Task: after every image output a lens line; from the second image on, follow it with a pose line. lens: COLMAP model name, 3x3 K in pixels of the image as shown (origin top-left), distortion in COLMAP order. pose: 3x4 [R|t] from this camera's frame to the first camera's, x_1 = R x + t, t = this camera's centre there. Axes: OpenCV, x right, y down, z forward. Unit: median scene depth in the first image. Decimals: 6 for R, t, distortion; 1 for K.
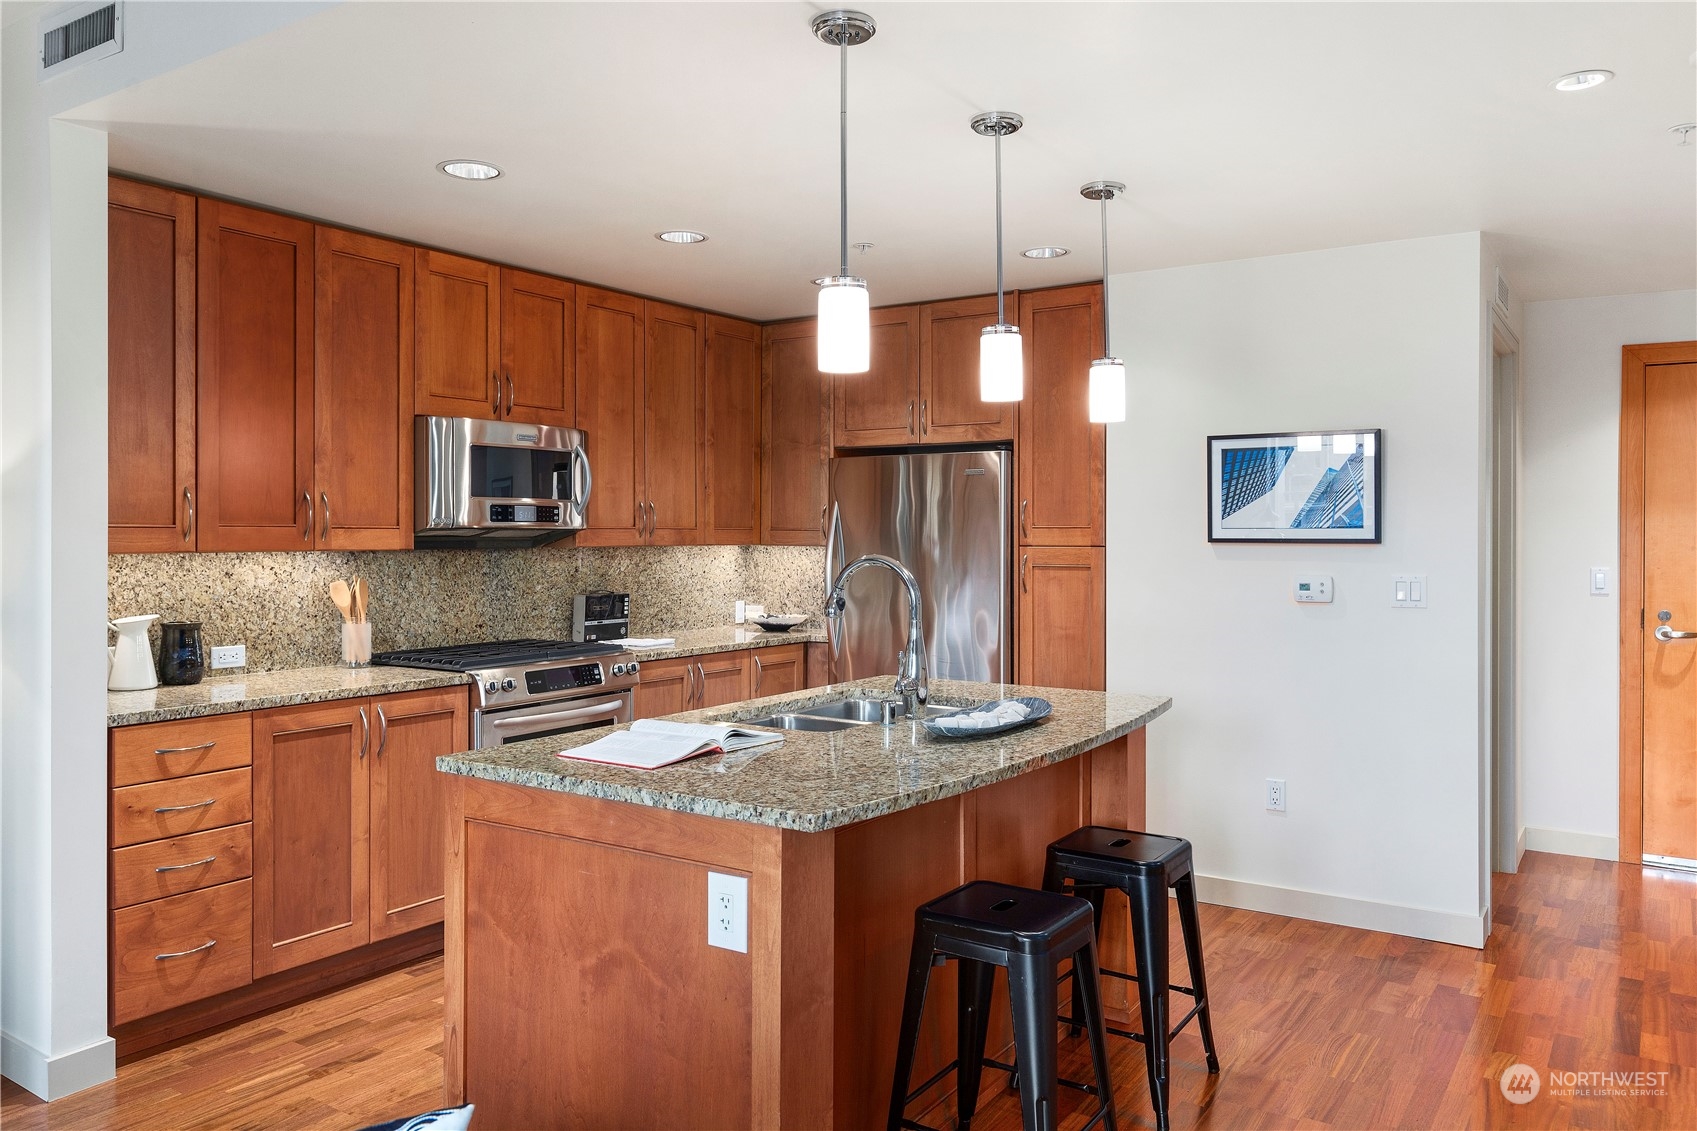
lens RADIAL K [[1230.3, 0, 834.0], [0, 1230.3, 539.6], [0, 0, 1]] dist [0.003893, 0.001276]
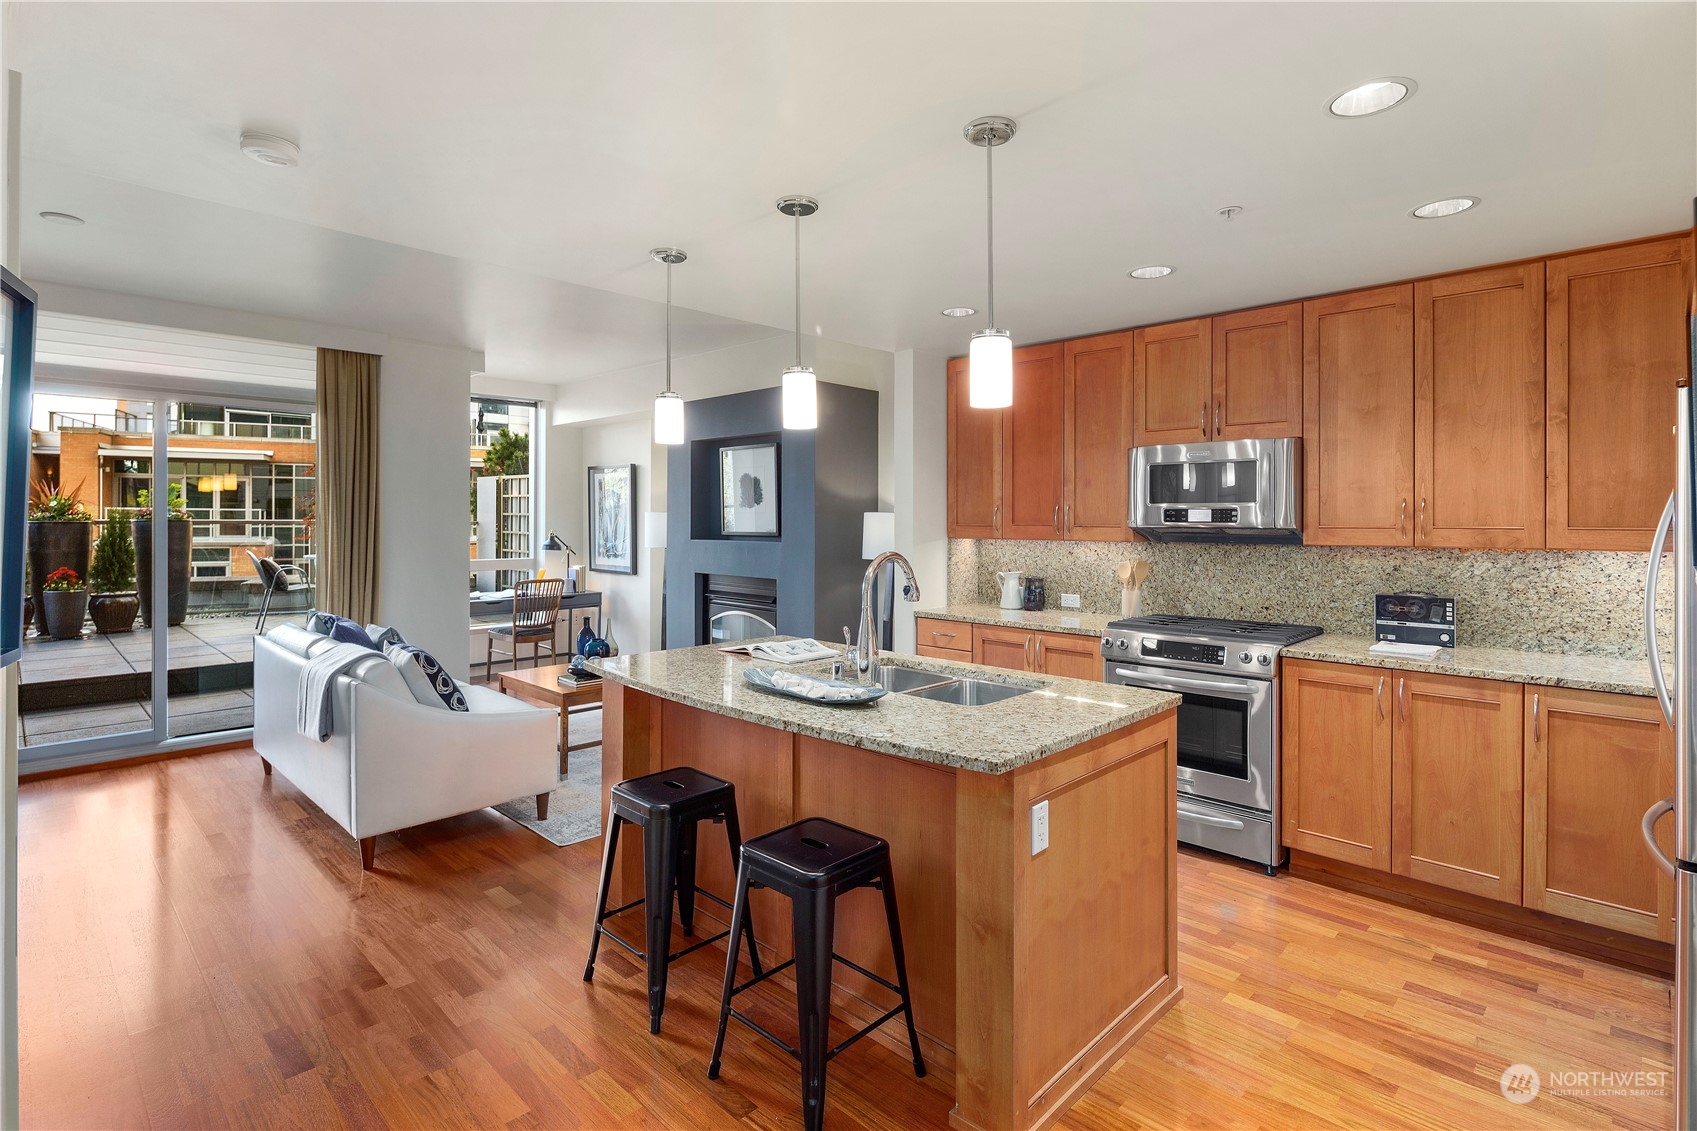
lens RADIAL K [[825.3, 0, 841.6], [0, 825.3, 519.3], [0, 0, 1]] dist [0.004293, -0.004518]
pose [[-0.183697, -0.001918, -0.982981, 0.691901], [-0.006541, 0.999978, -0.000729, -0.015773], [0.982961, 0.006295, -0.183705, 0.877748]]
